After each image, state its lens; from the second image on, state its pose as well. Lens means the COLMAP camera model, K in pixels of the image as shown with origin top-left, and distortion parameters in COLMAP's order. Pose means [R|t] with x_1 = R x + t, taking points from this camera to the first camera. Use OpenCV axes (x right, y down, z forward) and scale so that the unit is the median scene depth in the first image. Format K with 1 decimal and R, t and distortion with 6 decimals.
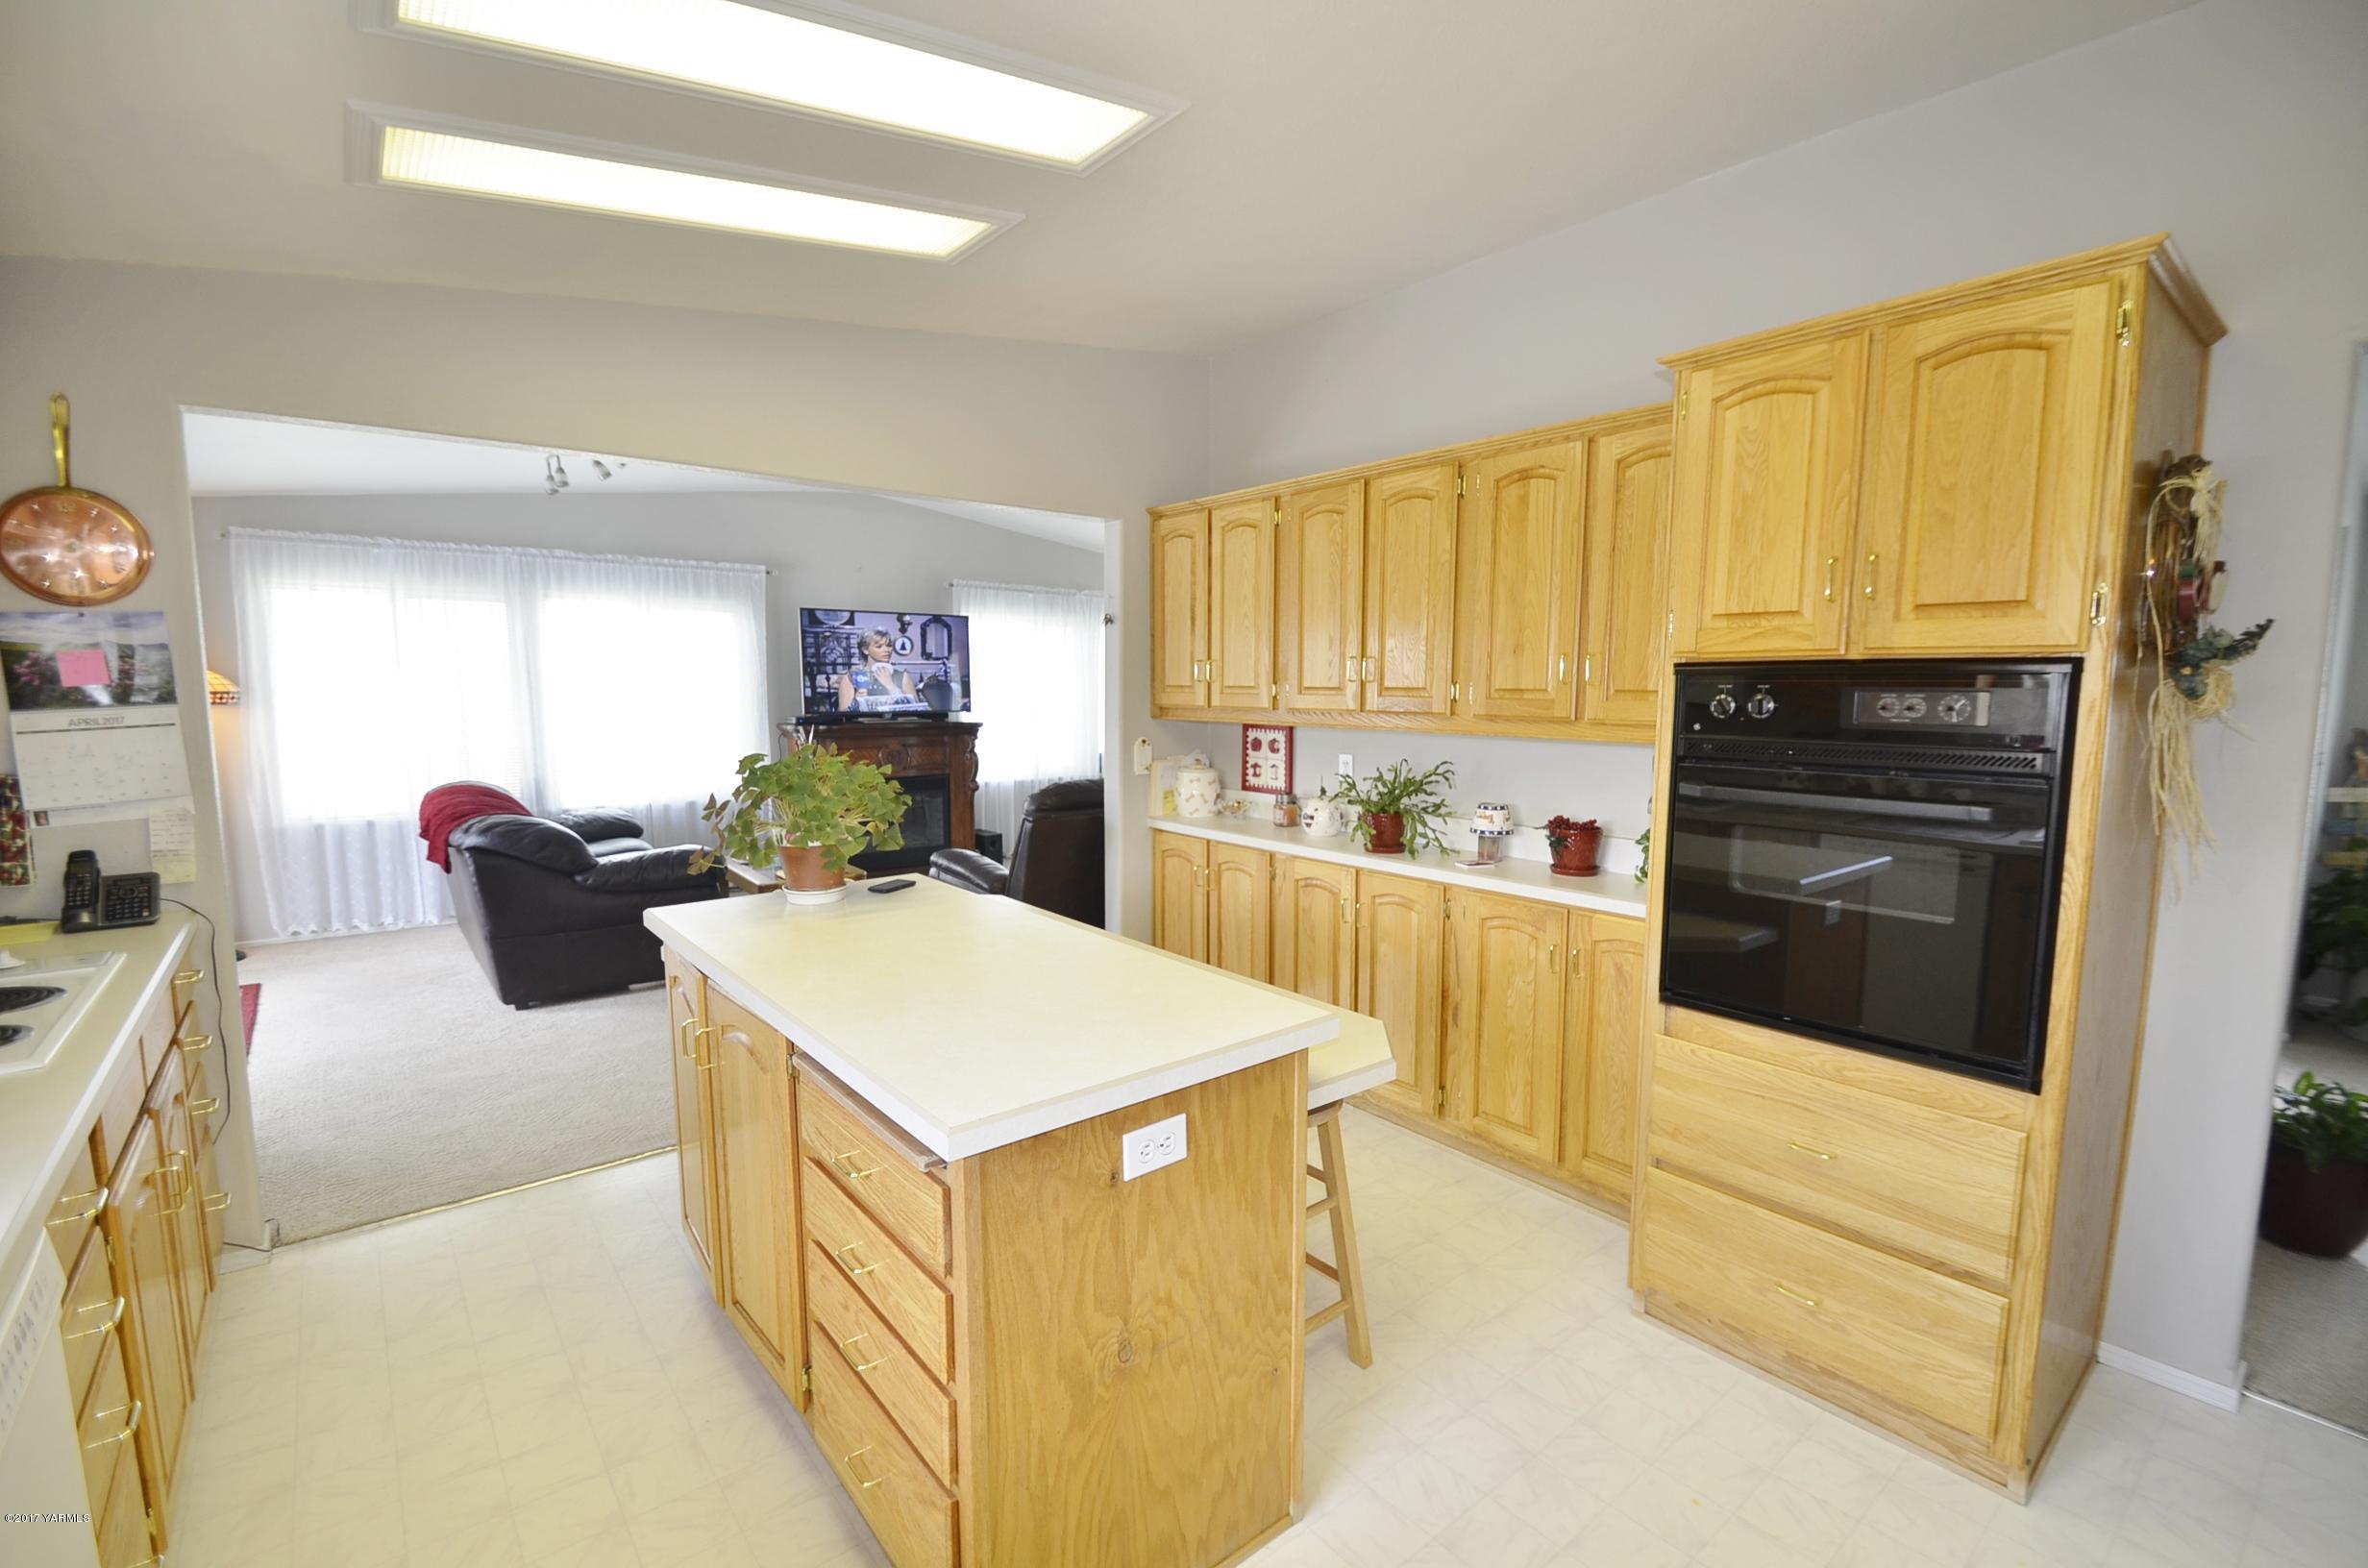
lens RADIAL K [[1028.6, 0, 1197.3], [0, 1028.6, 795.5], [0, 0, 1]] dist [0.004160, -0.010688]
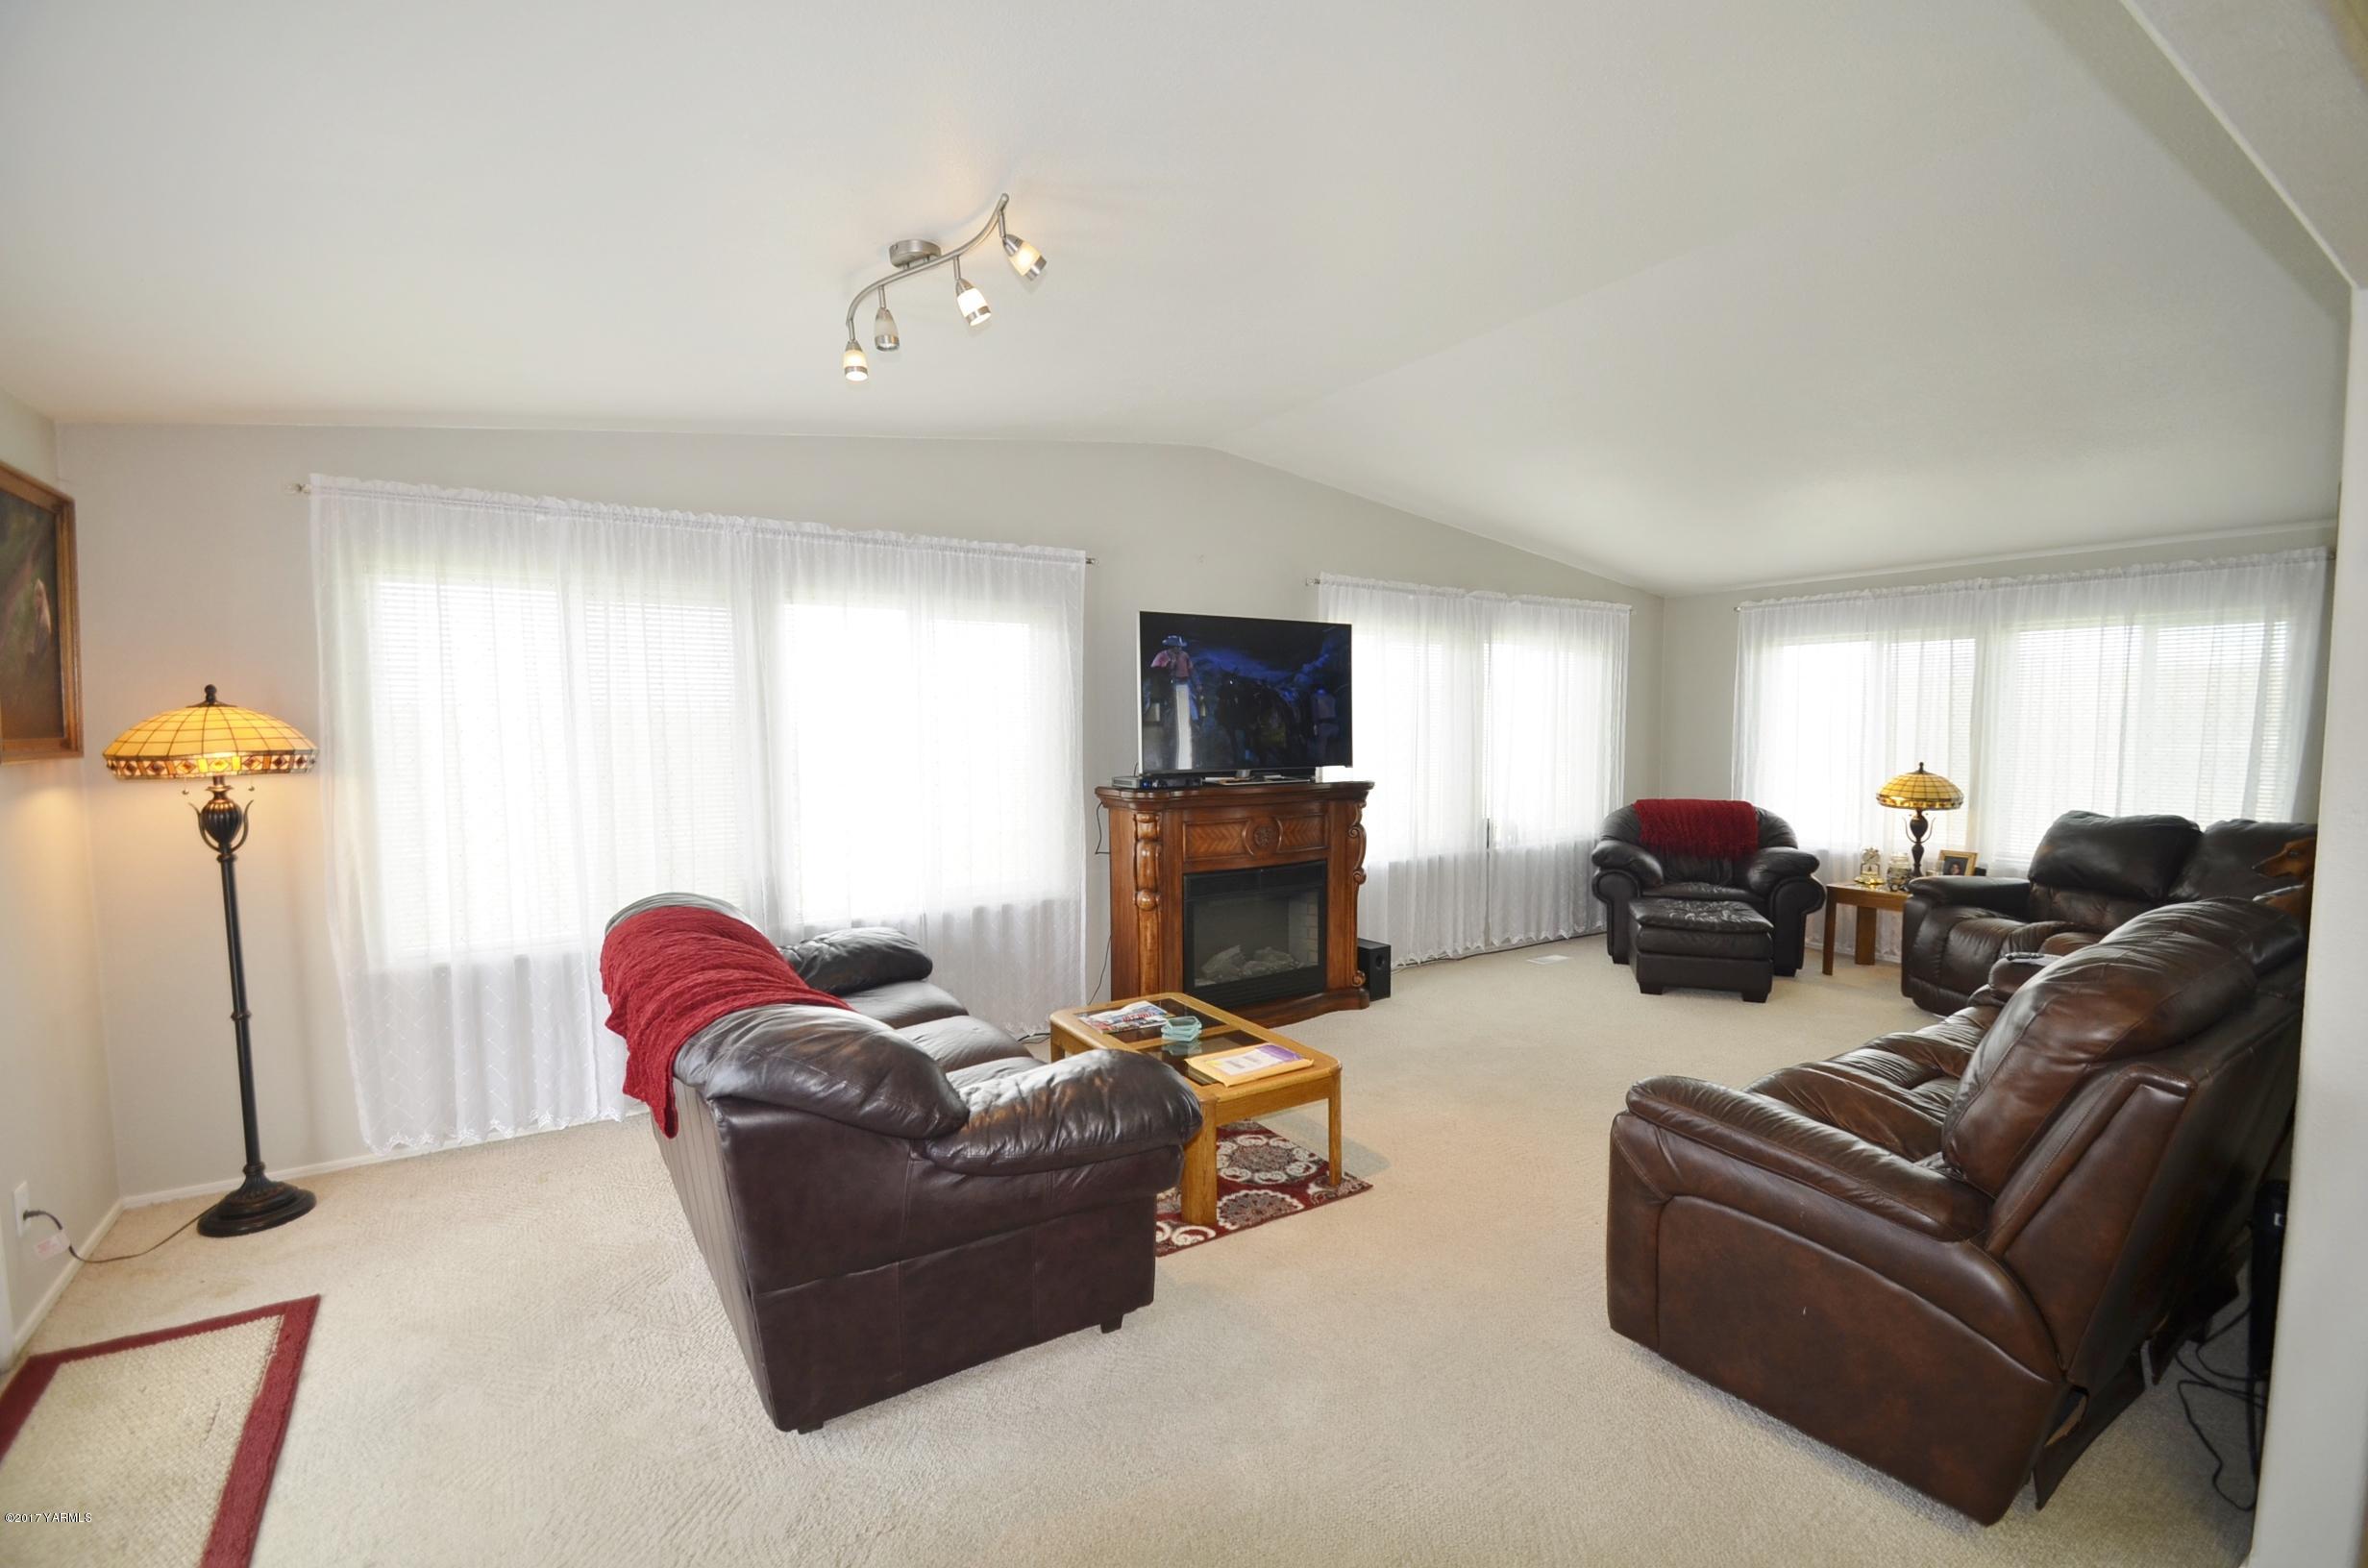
lens RADIAL K [[1028.6, 0, 1202.8], [0, 1028.6, 790.0], [0, 0, 1]] dist [0.004160, -0.010688]
pose [[0.995489, -0.004991, -0.094749, -0.371357], [0.000921, 0.999077, -0.042954, -0.052953], [0.094876, 0.042673, 0.994574, 0.461003]]
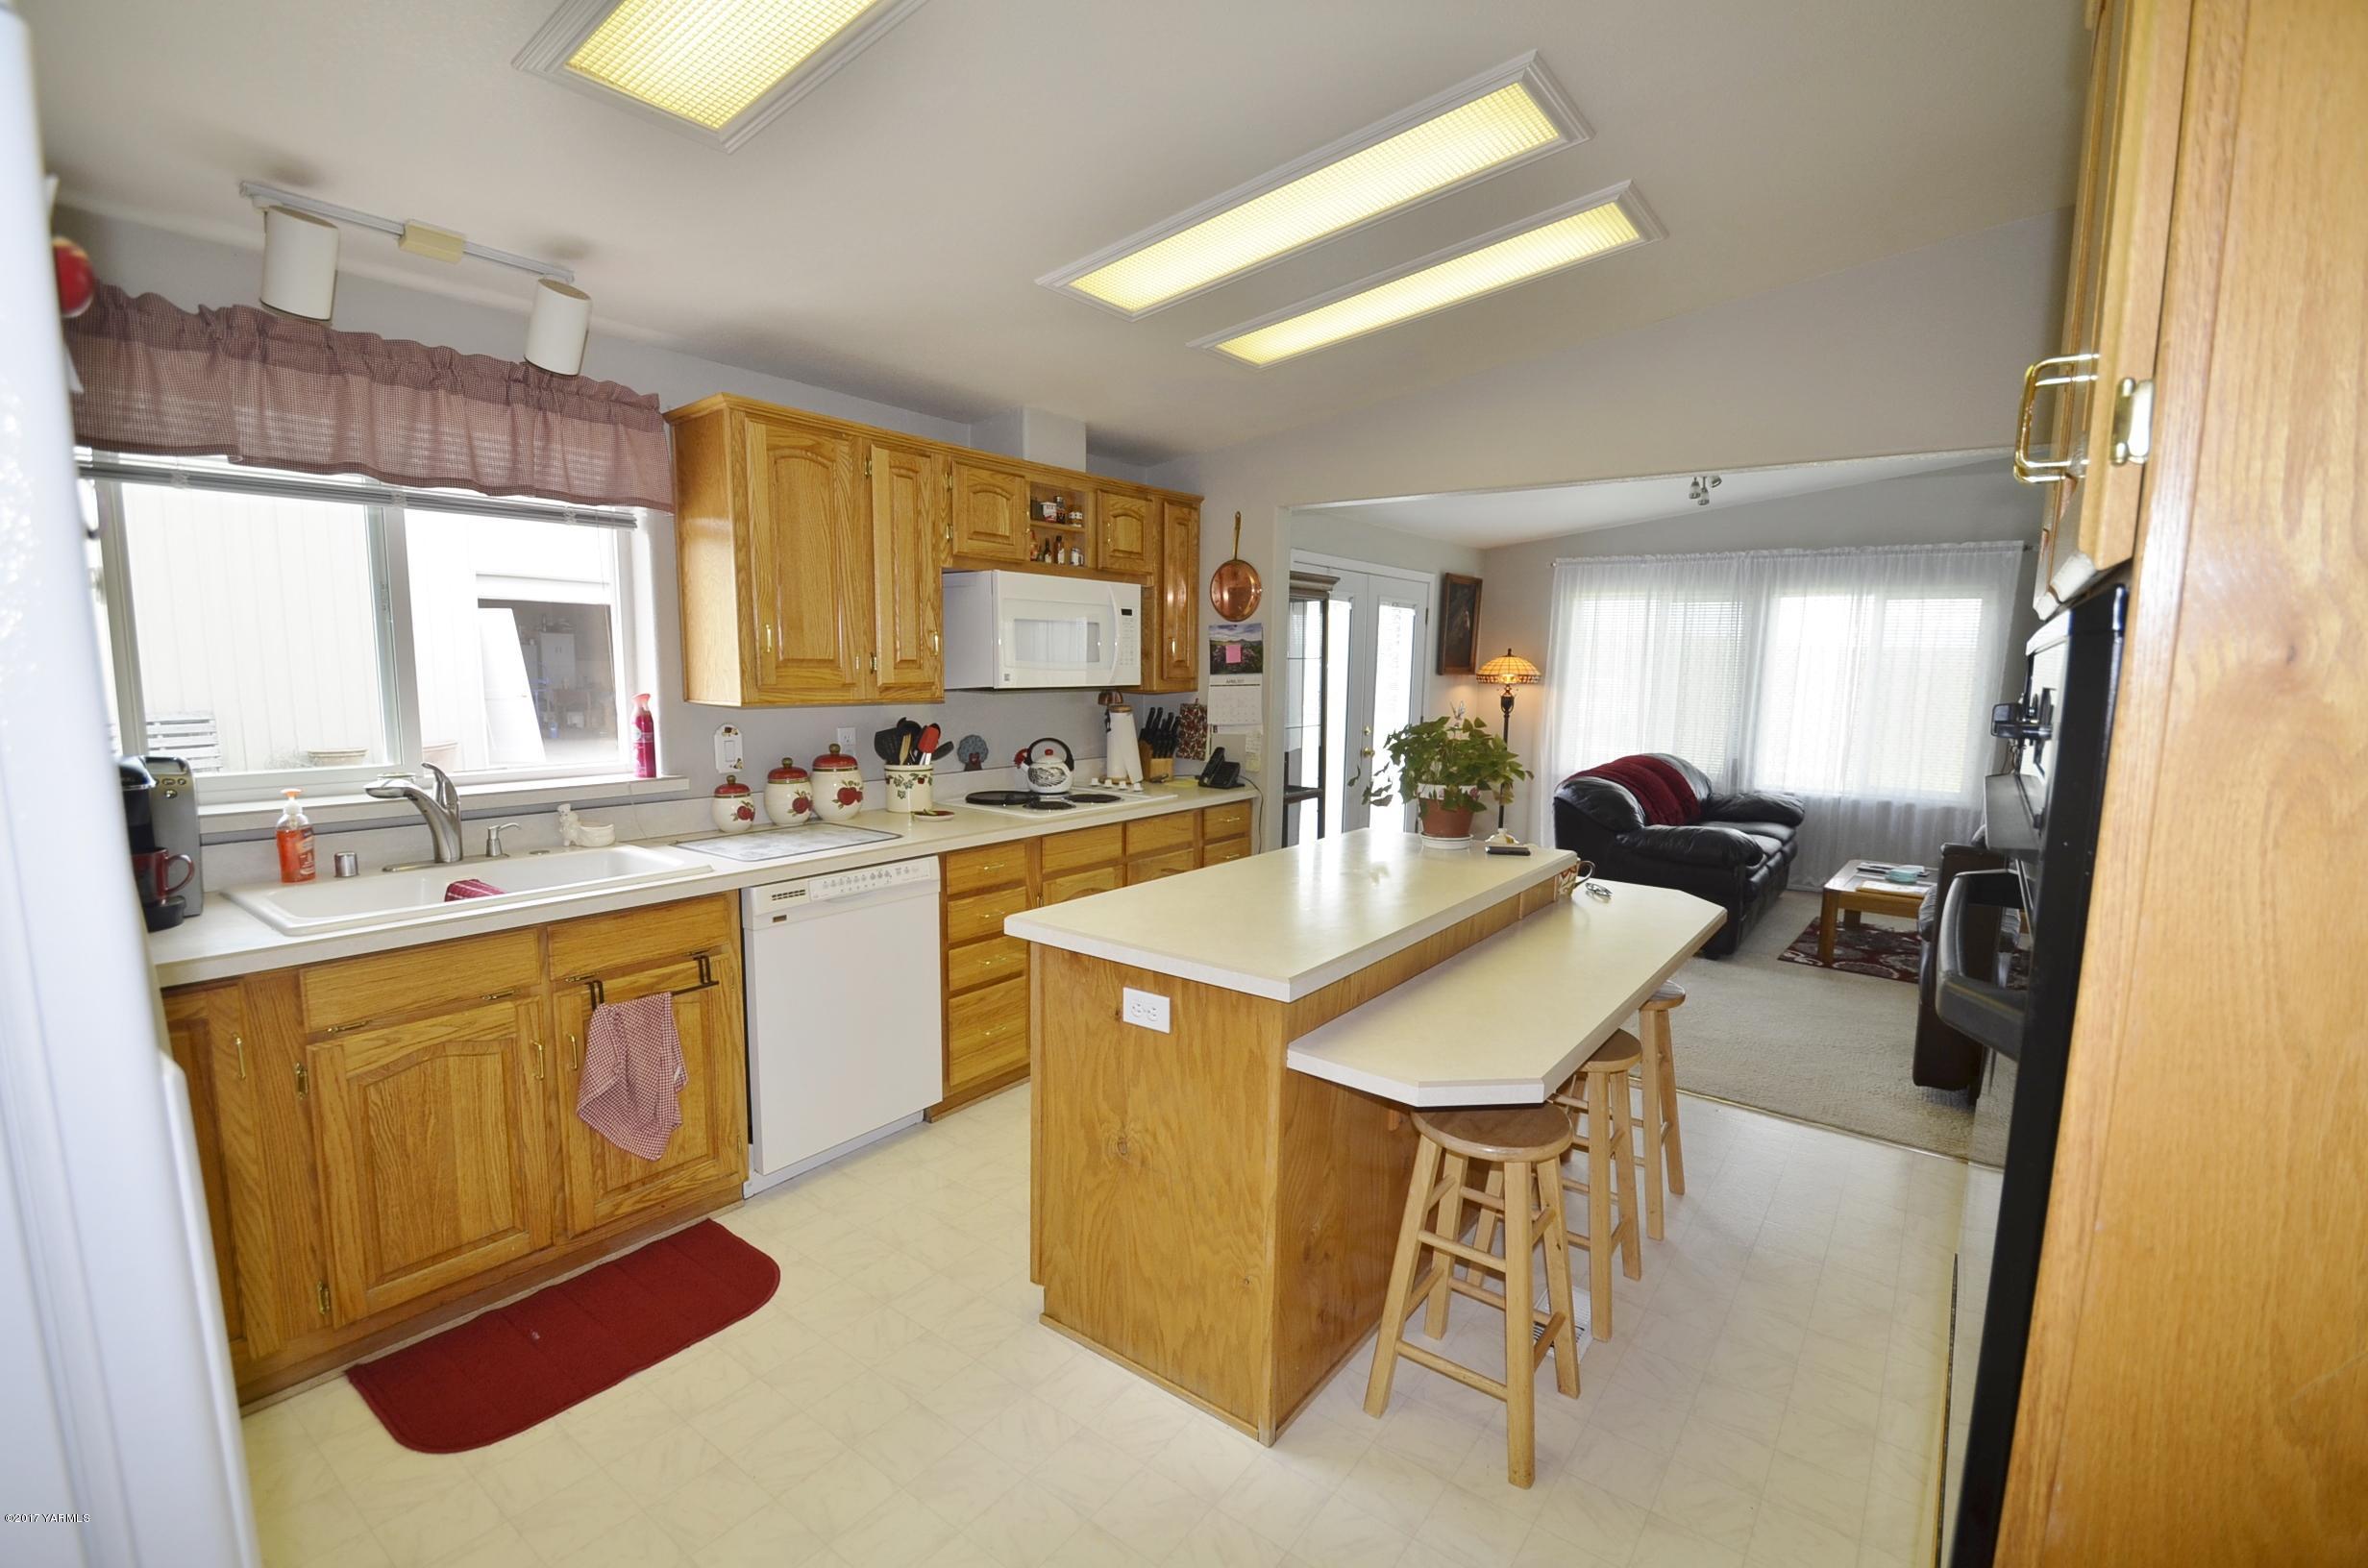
lens RADIAL K [[1028.6, 0, 1198.3], [0, 1028.6, 793.6], [0, 0, 1]] dist [0.004160, -0.010688]
pose [[0.238450, 0.124846, -0.963097, 0.341301], [-0.125487, 0.987350, 0.096920, -0.018780], [0.963013, 0.097746, 0.251100, 0.200019]]
